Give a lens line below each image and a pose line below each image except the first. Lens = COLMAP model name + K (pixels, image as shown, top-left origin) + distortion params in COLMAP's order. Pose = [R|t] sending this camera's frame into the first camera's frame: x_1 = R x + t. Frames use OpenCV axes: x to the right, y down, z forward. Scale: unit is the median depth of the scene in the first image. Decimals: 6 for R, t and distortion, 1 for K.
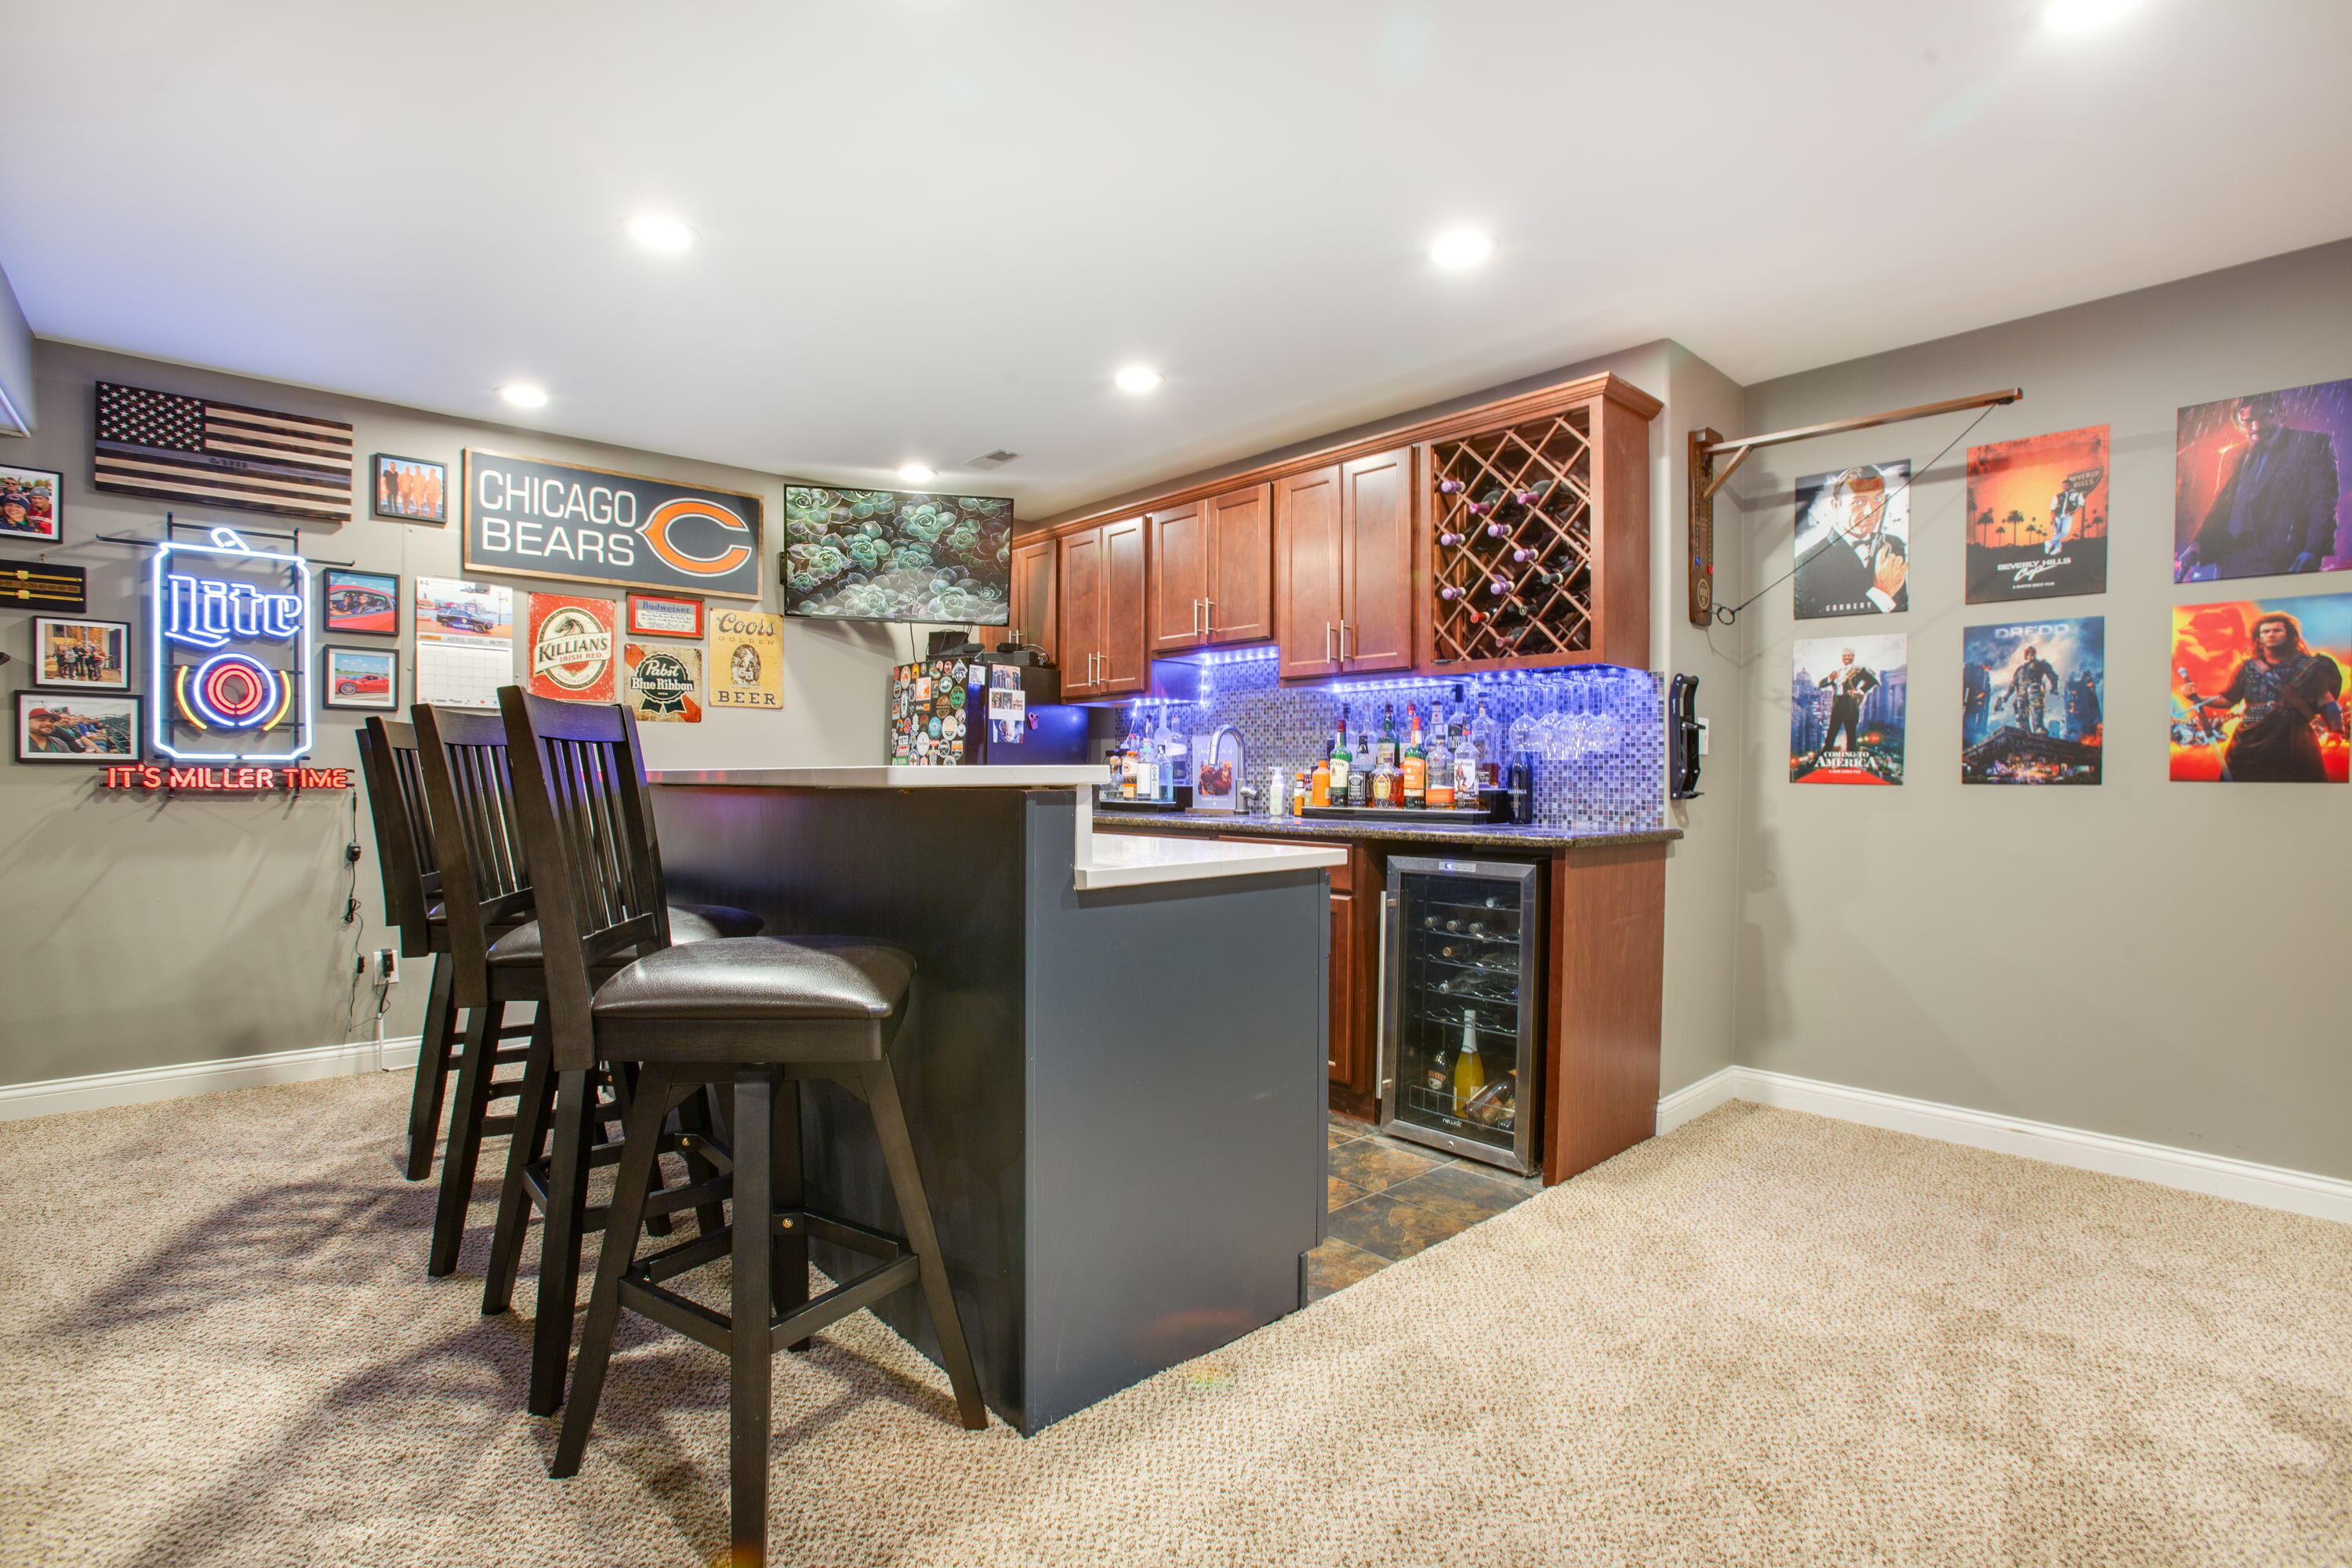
lens RADIAL K [[1114.6, 0, 1176.0], [0, 1114.6, 784.0], [0, 0, 1]] dist [-0.065219, 0.026373]
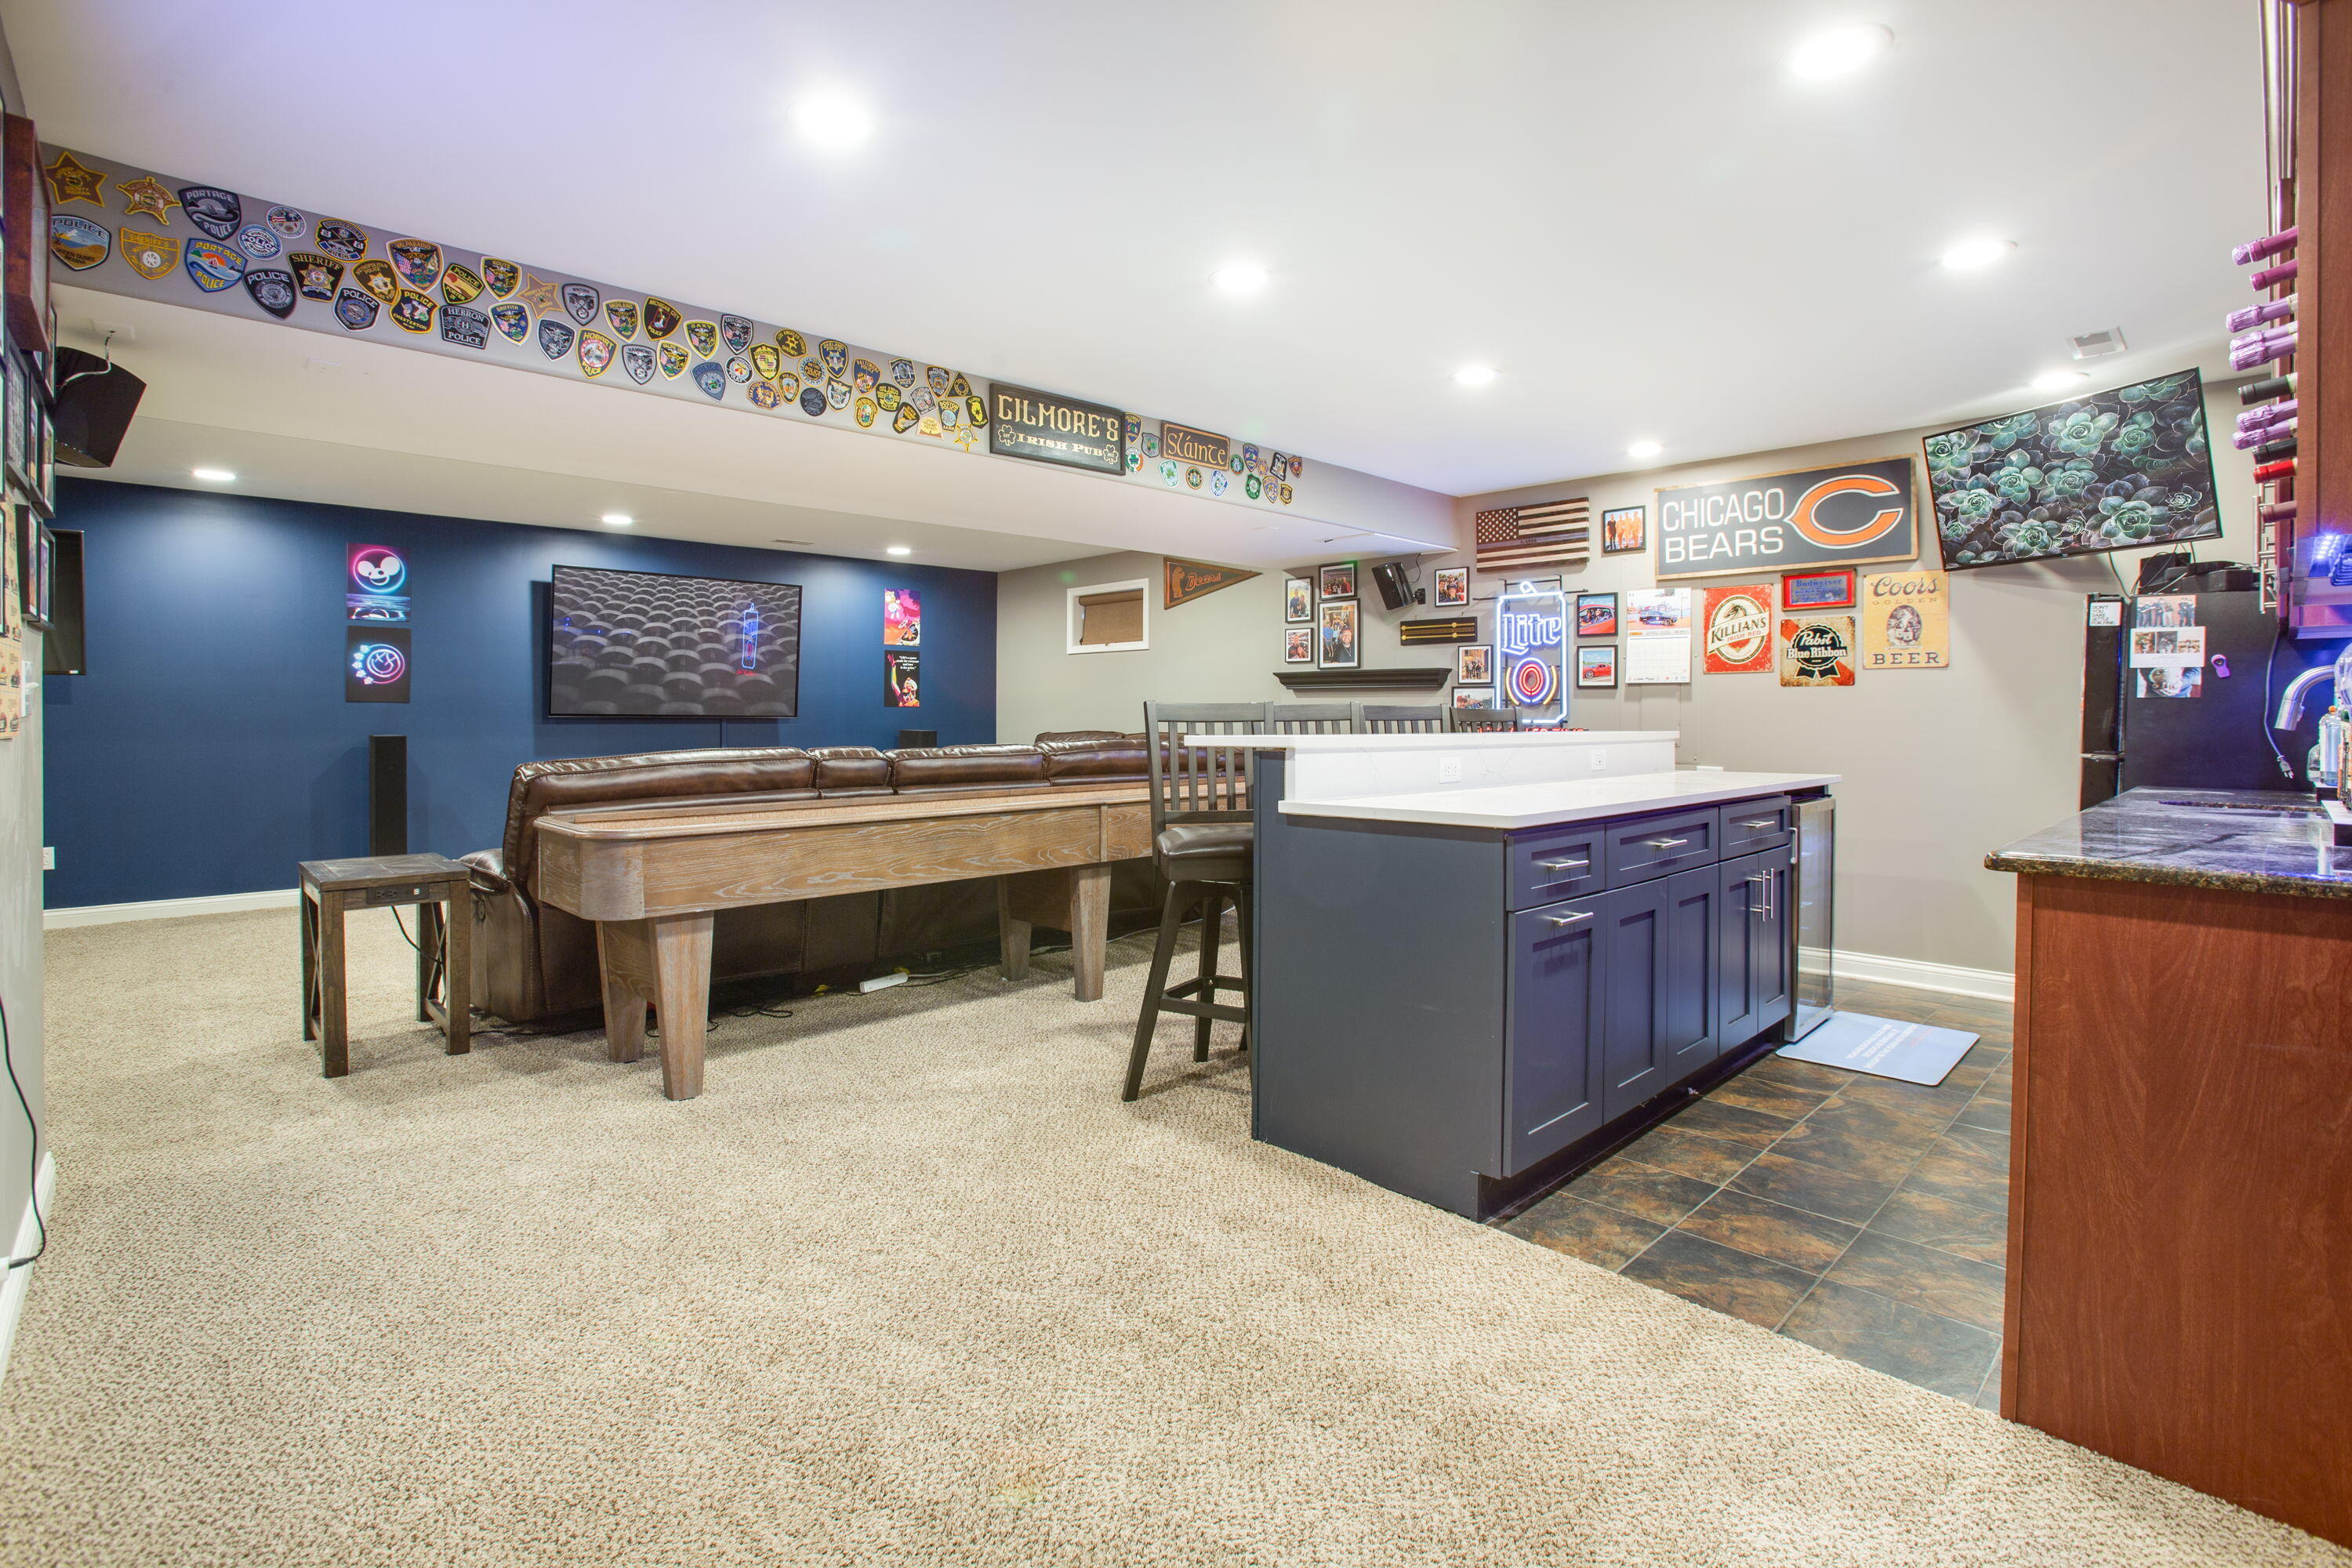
lens RADIAL K [[1083.2, 0, 1167.4], [0, 1083.2, 742.3], [0, 0, 1]] dist [-0.061624, 0.024372]
pose [[0.028623, 0.019848, -0.999393, 0.664980], [-0.008125, 0.999774, 0.019623, -0.018335], [0.999557, 0.007558, 0.028778, 0.364422]]
